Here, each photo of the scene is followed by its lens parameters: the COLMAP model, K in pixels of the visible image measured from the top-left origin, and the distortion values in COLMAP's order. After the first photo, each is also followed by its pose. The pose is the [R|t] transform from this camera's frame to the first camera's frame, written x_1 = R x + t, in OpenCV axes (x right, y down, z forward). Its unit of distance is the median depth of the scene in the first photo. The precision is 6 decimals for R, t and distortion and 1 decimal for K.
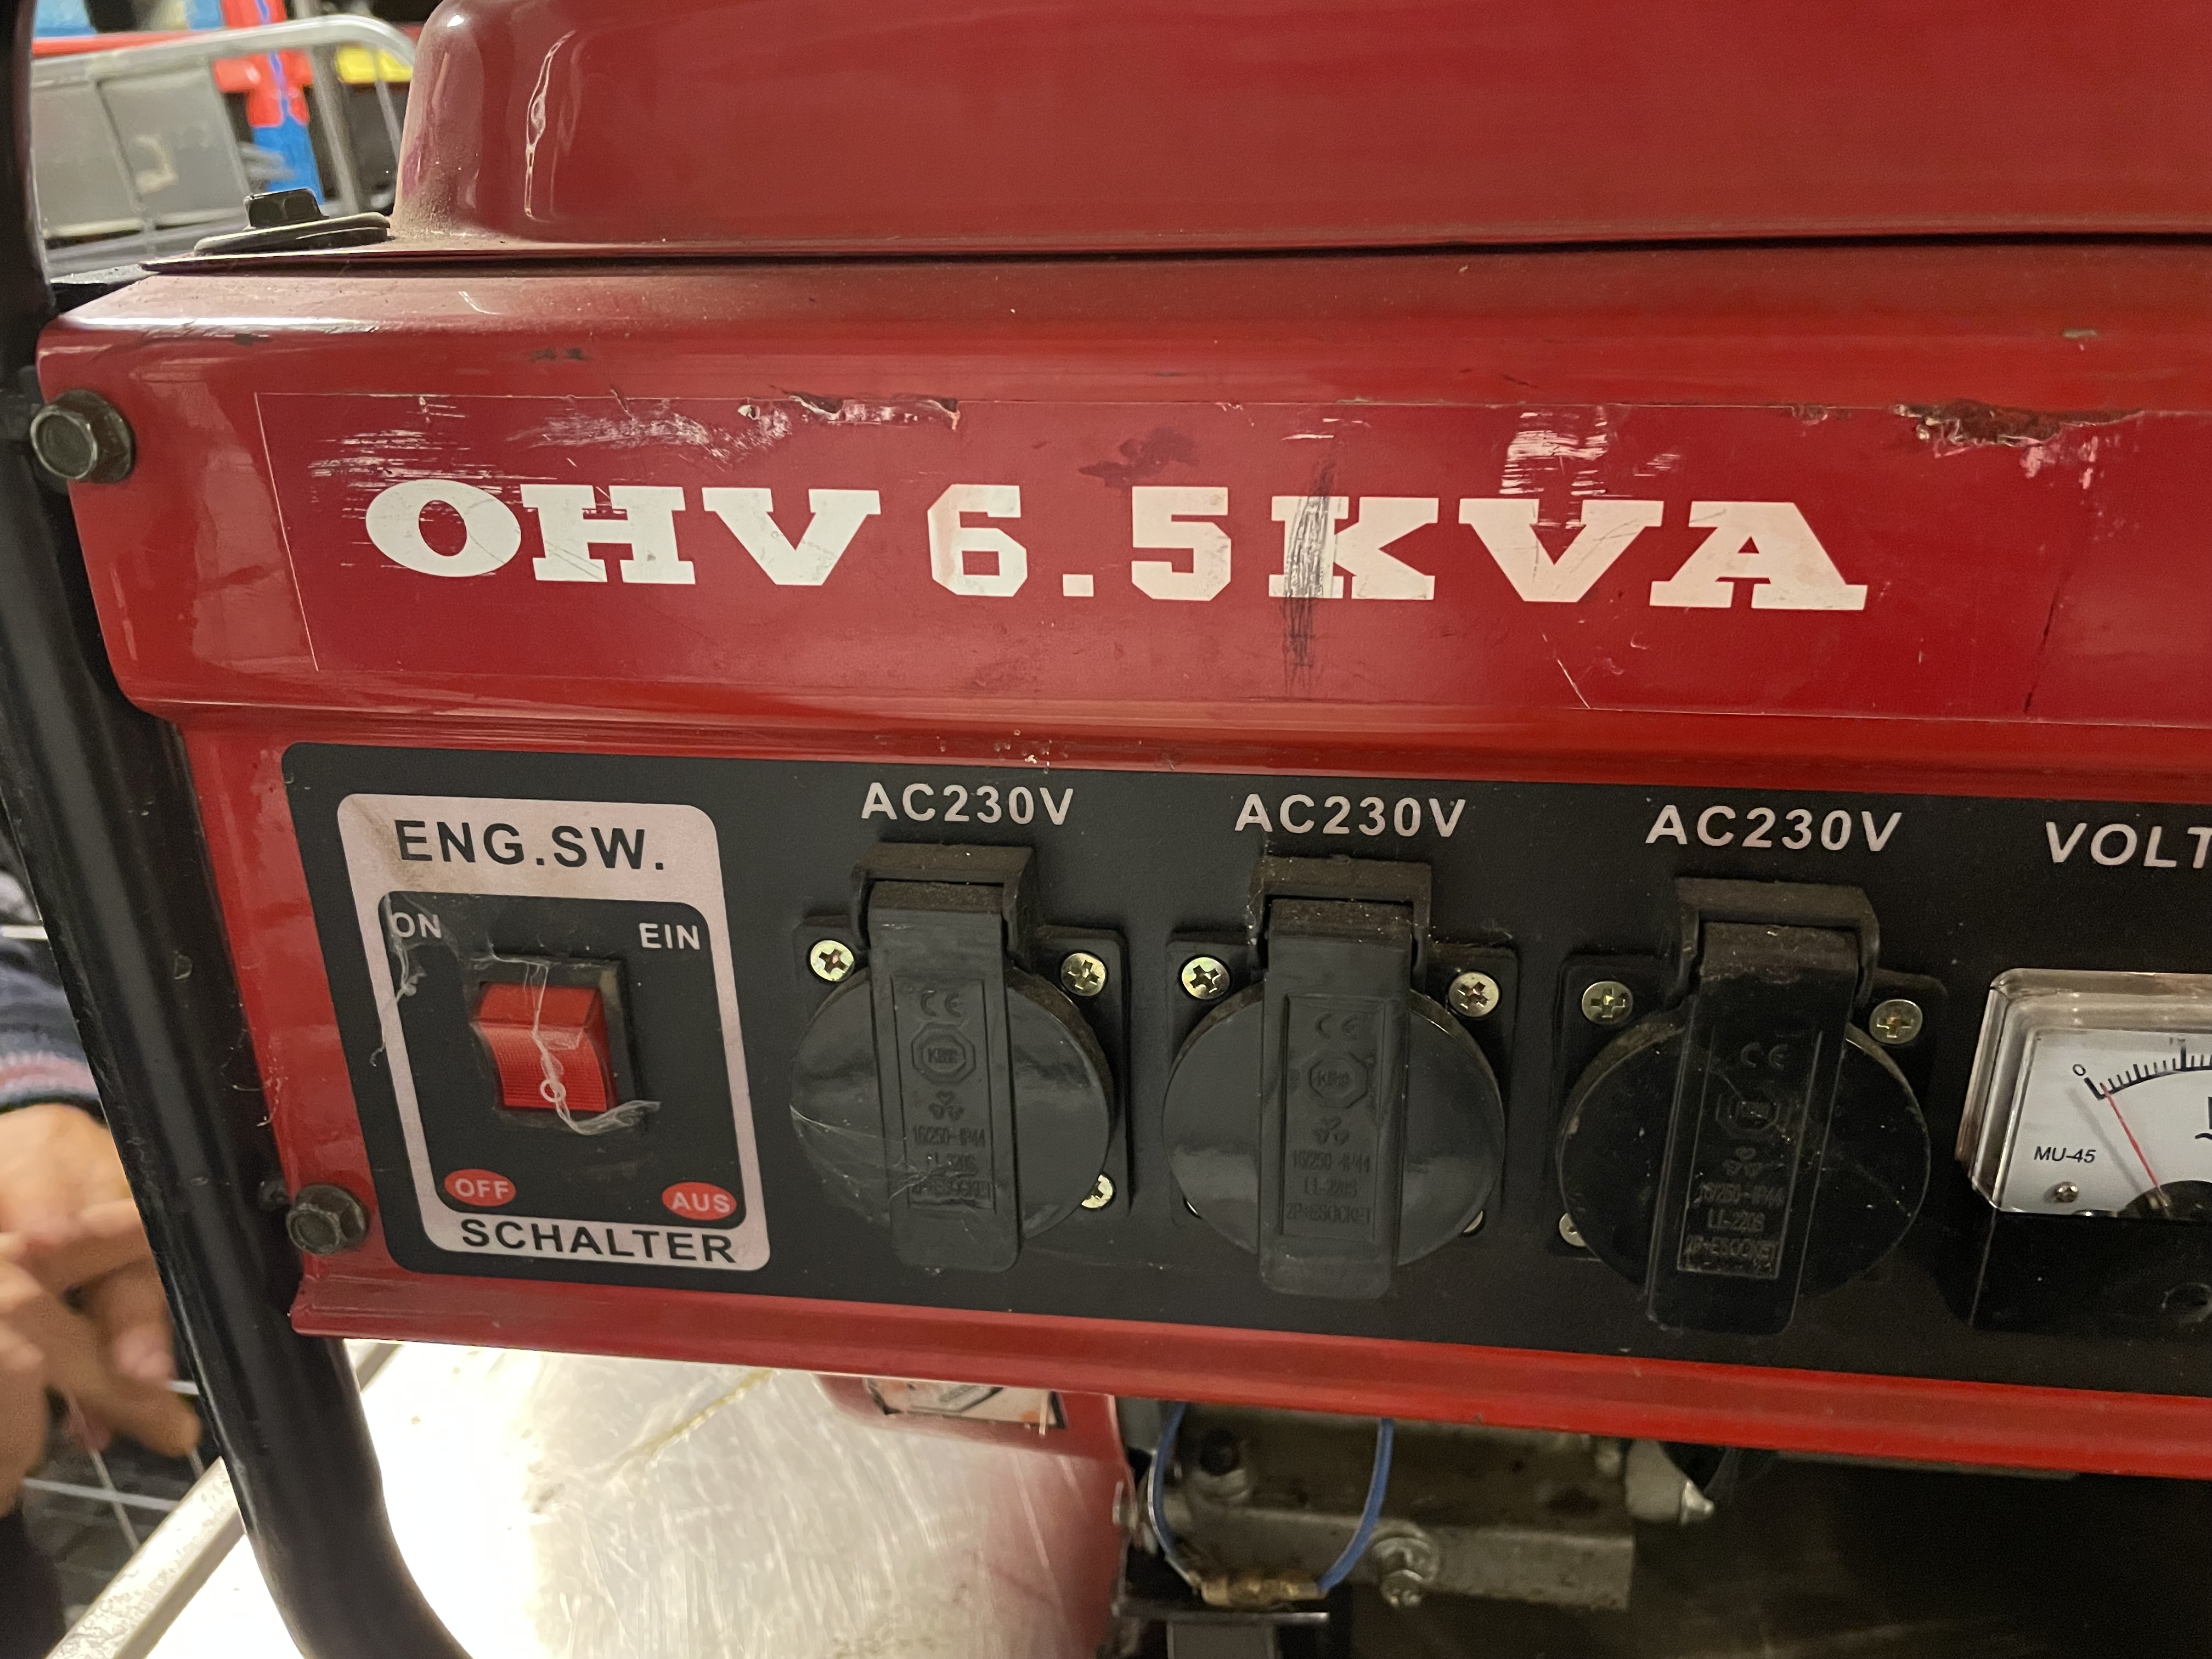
lens RADIAL K [[1701.8, 0, 1097.4], [0, 1701.8, 851.0], [0, 0, 1]] dist [0.071159, -0.113744]
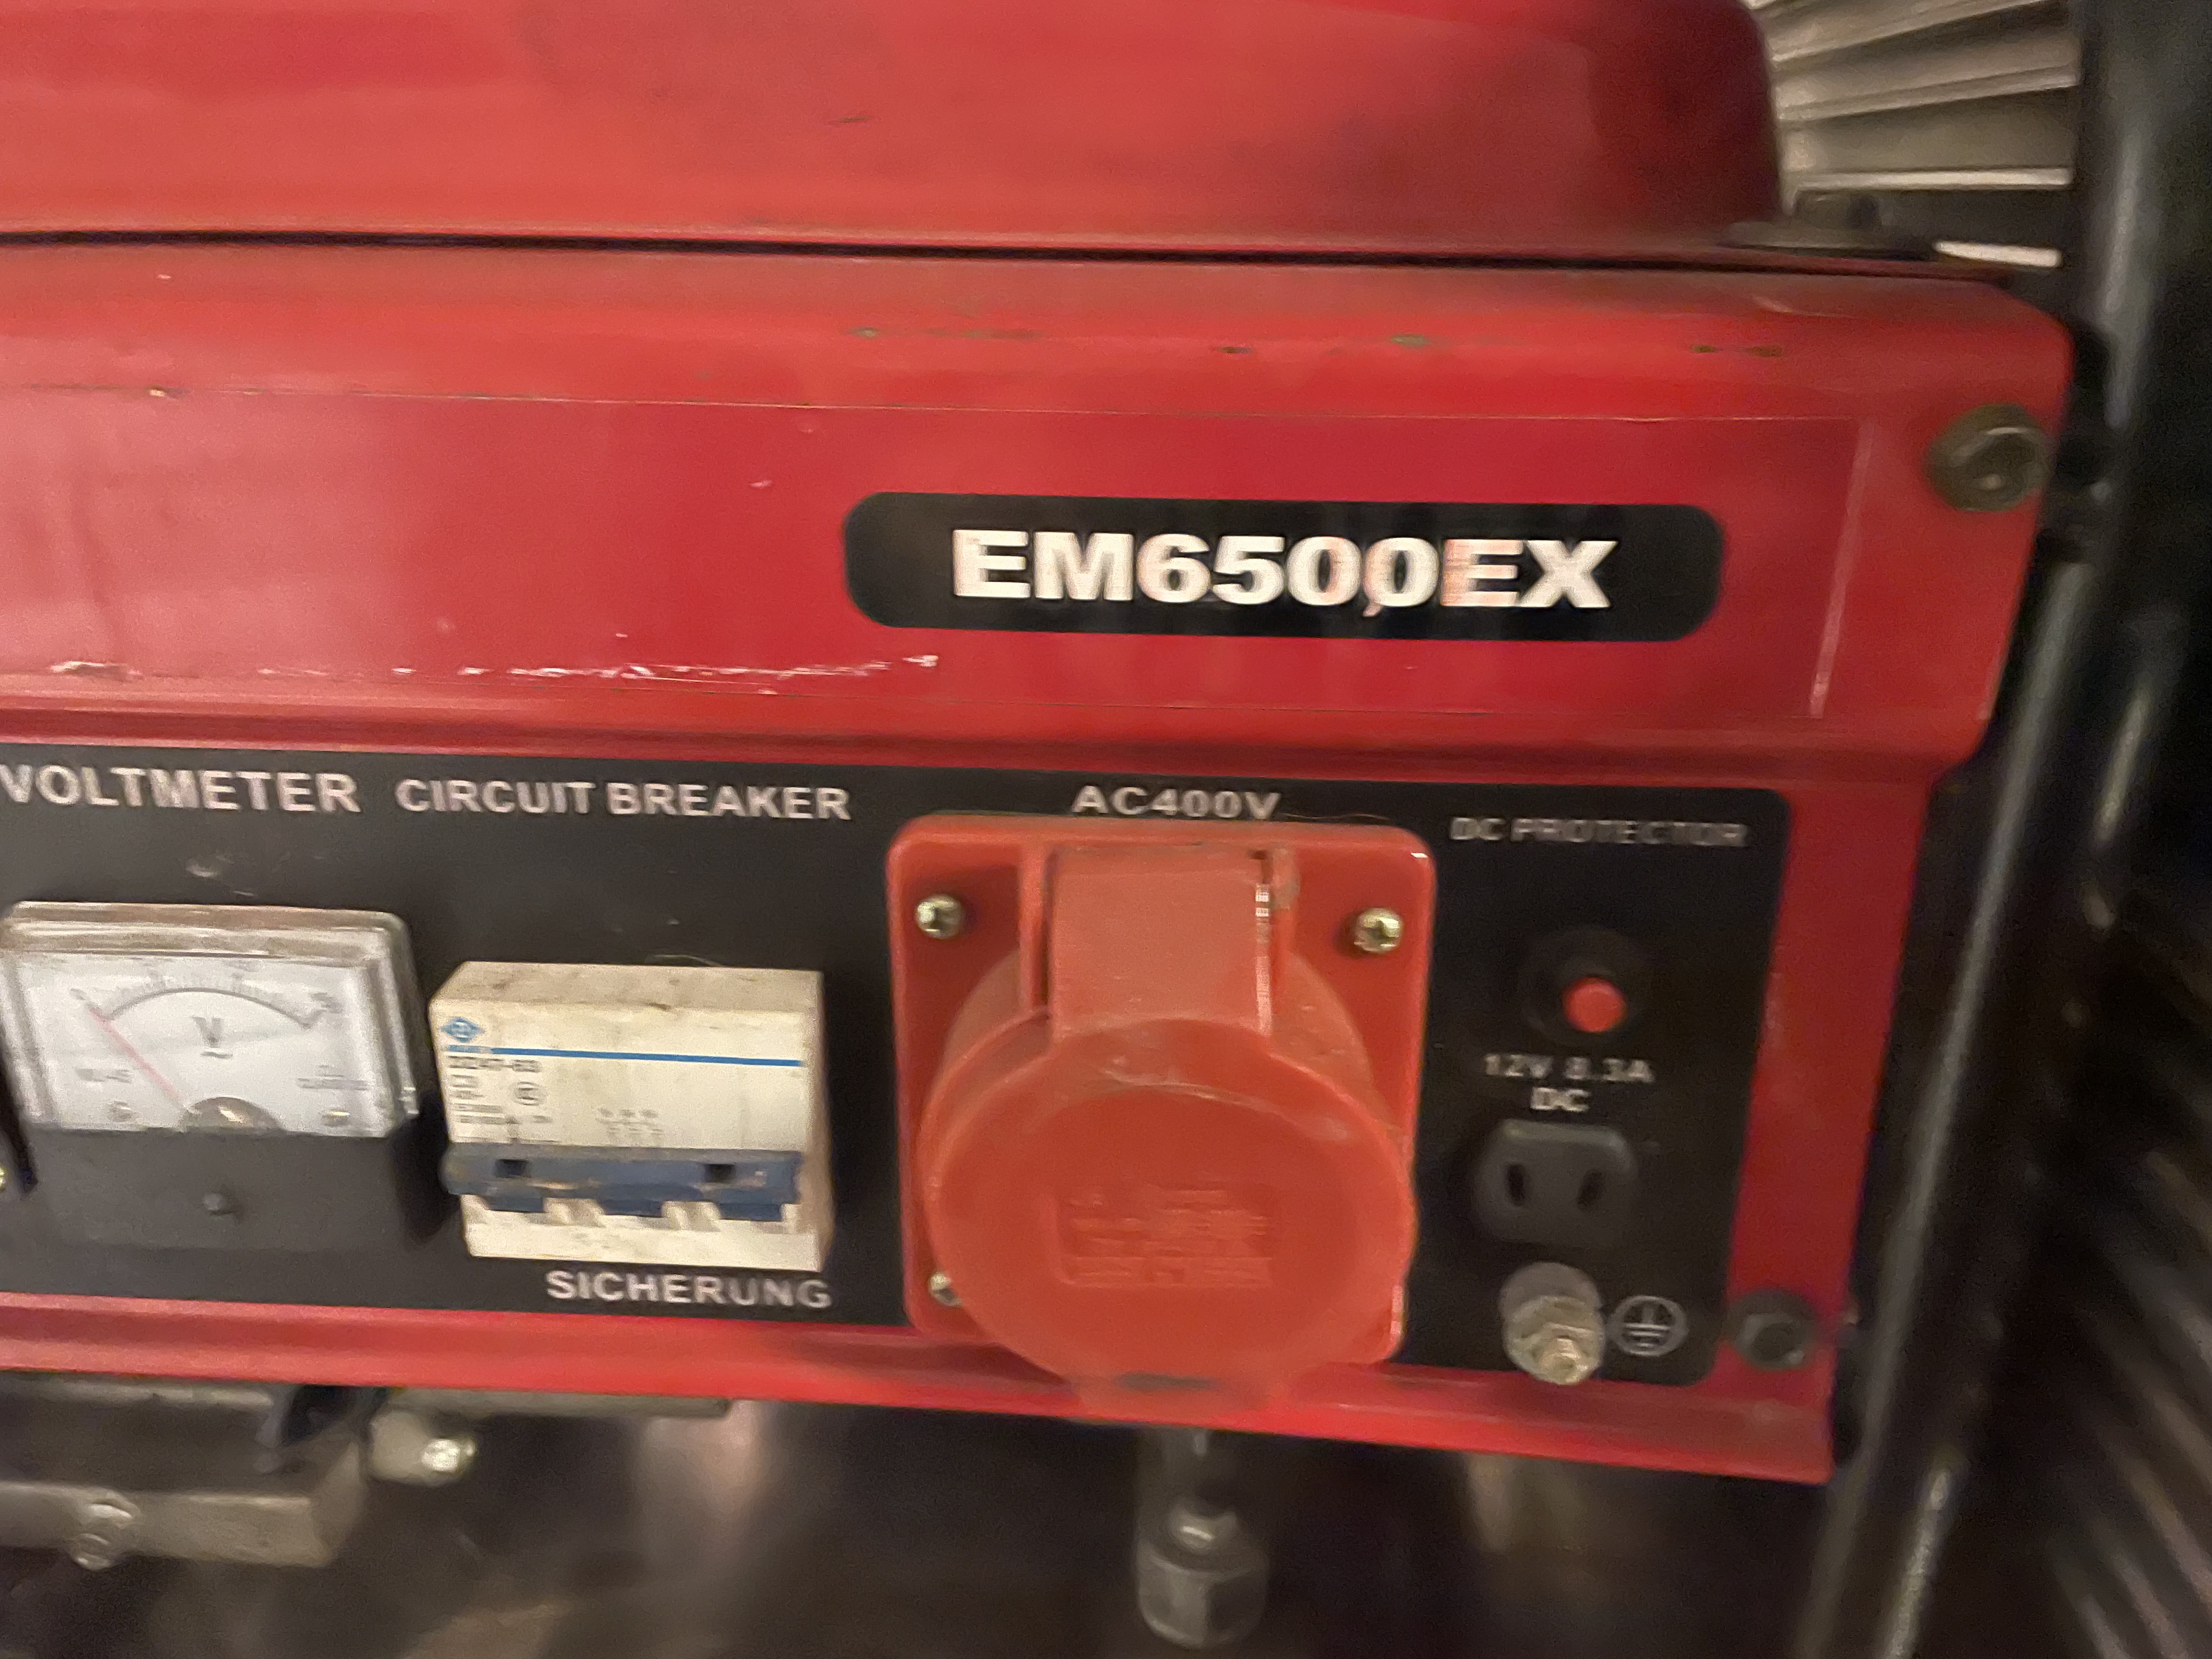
lens RADIAL K [[1701.8, 0, 1110.6], [0, 1701.8, 847.2], [0, 0, 1]] dist [0.071159, -0.113744]
pose [[0.993219, -0.006521, 0.116076, 1.057717], [0.010185, 0.999467, -0.031007, 0.072038], [-0.115812, 0.031979, 0.992756, -0.156731]]
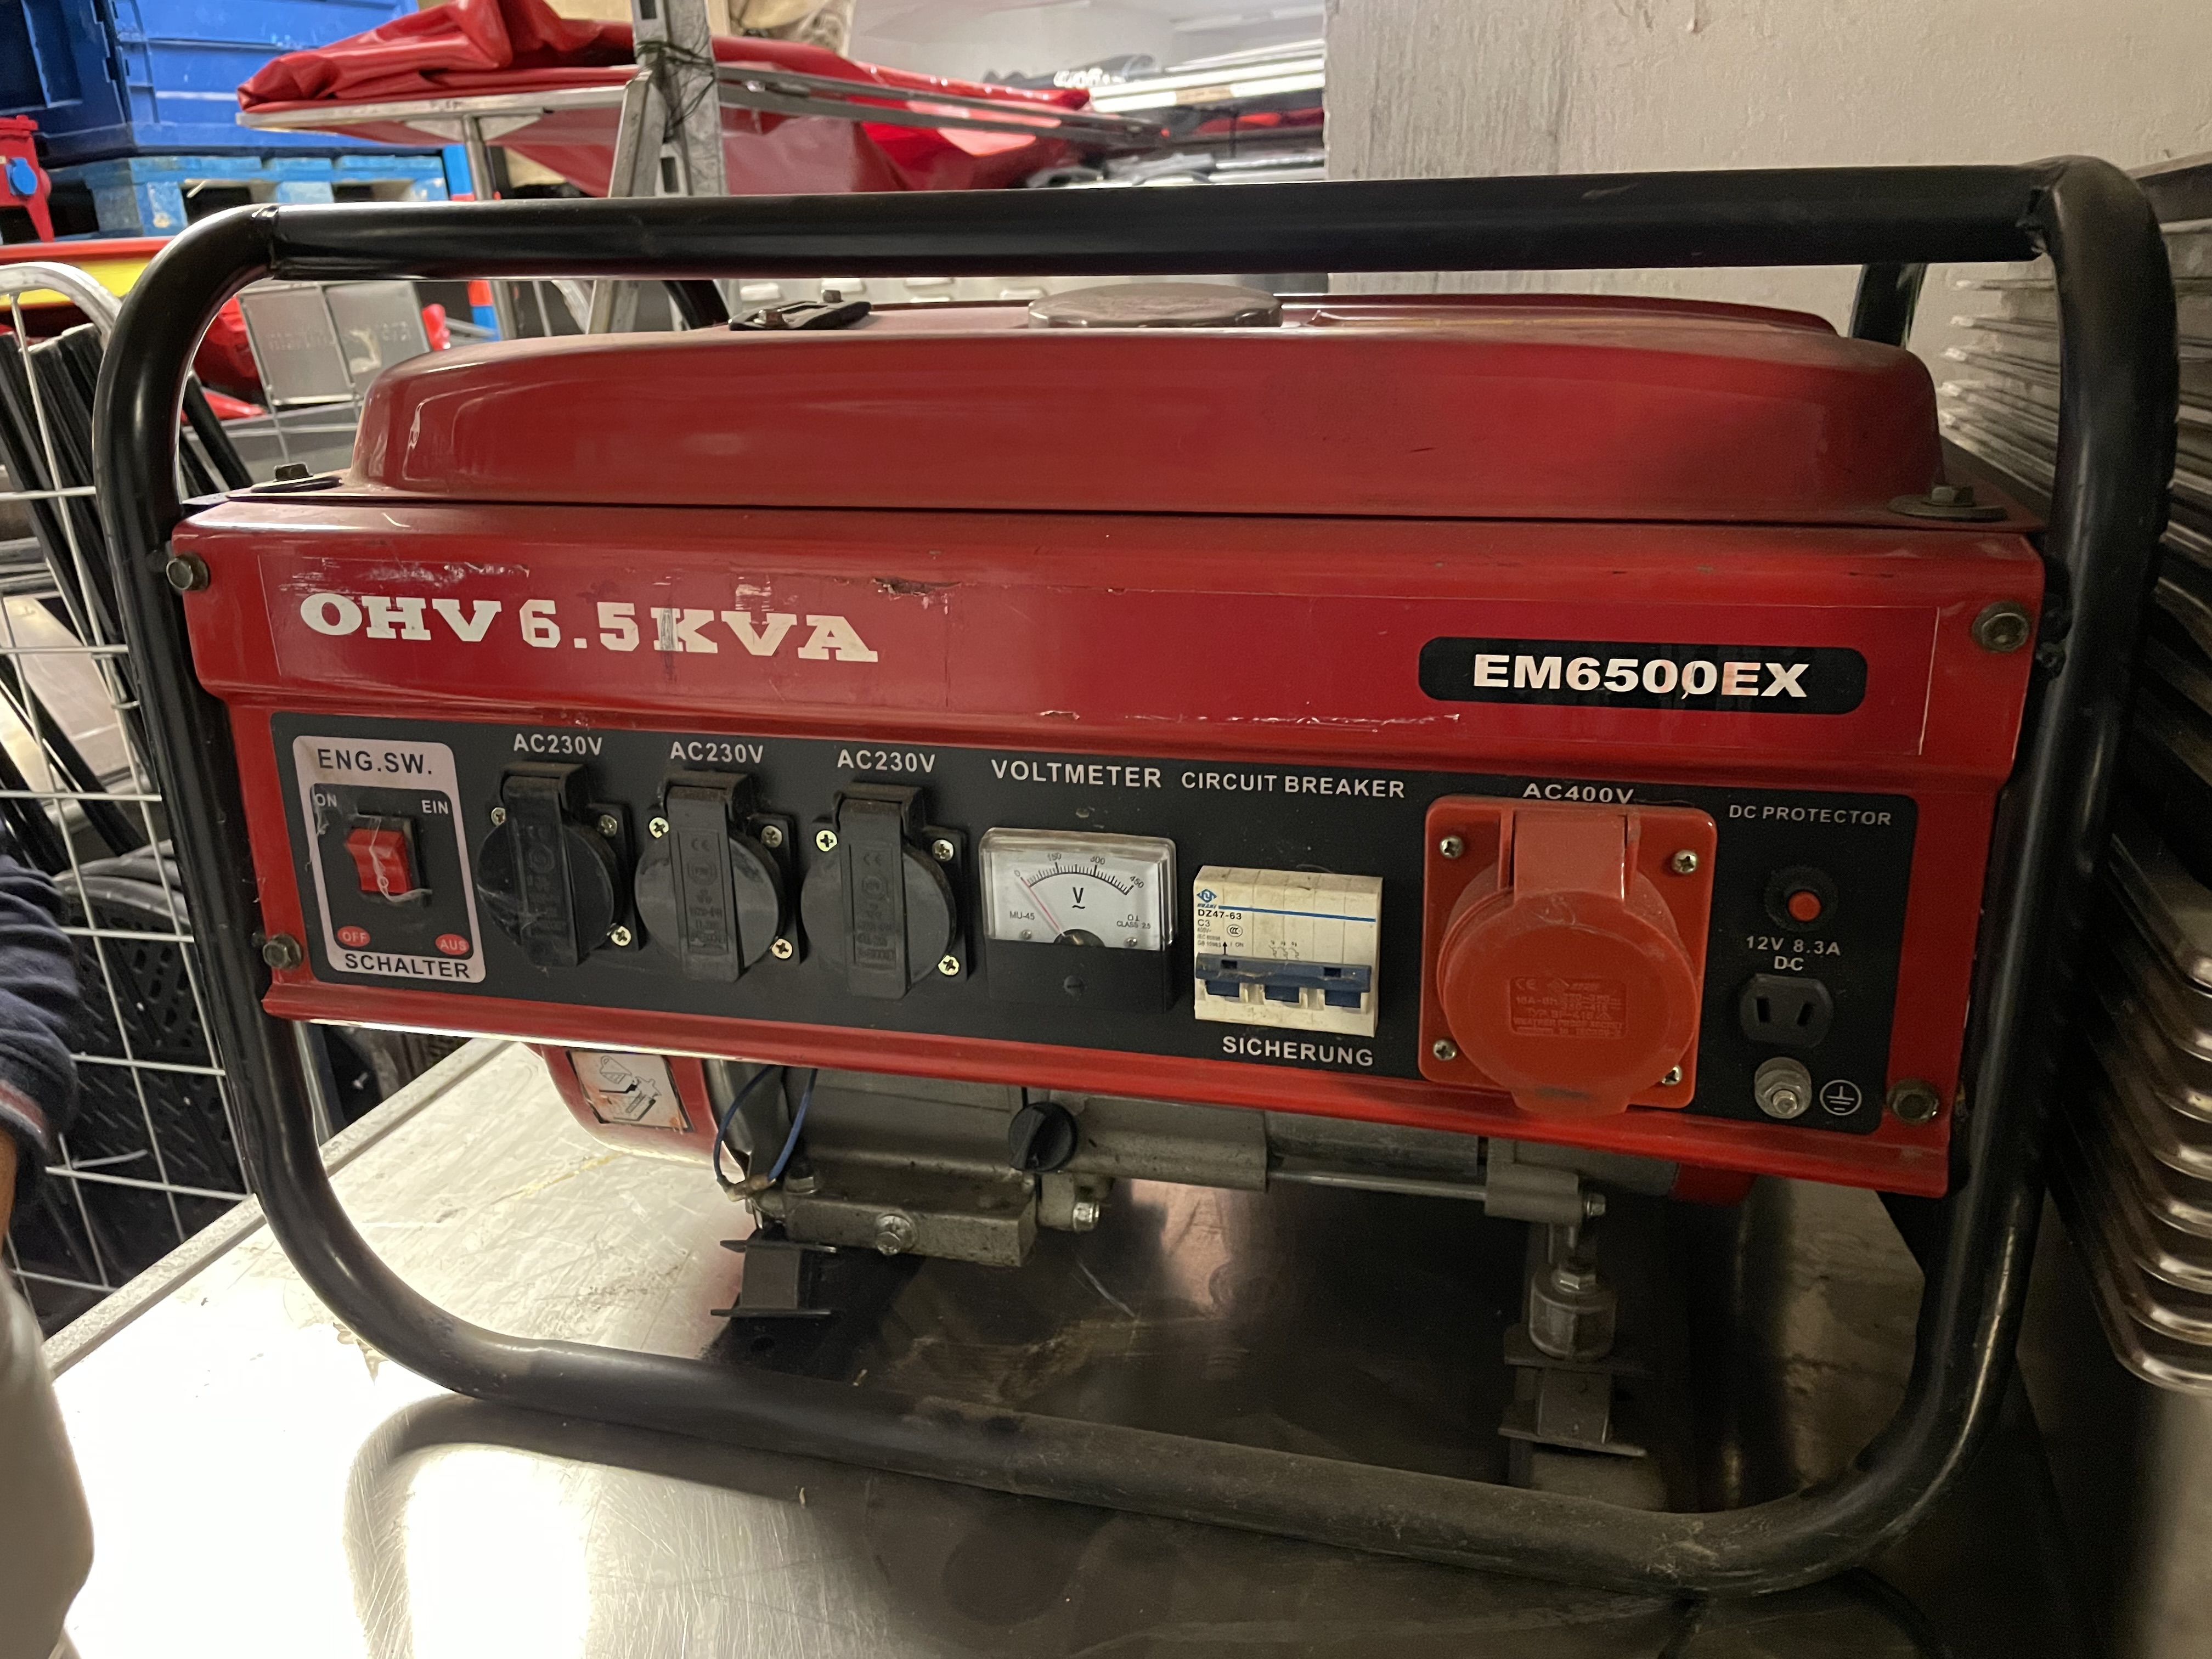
lens RADIAL K [[1701.8, 0, 1108.4], [0, 1701.8, 846.0], [0, 0, 1]] dist [0.071159, -0.113744]
pose [[0.994799, 0.037589, -0.094670, 0.866467], [-0.045604, 0.995423, -0.083981, 0.262832], [0.091080, 0.087862, 0.991960, -1.144976]]
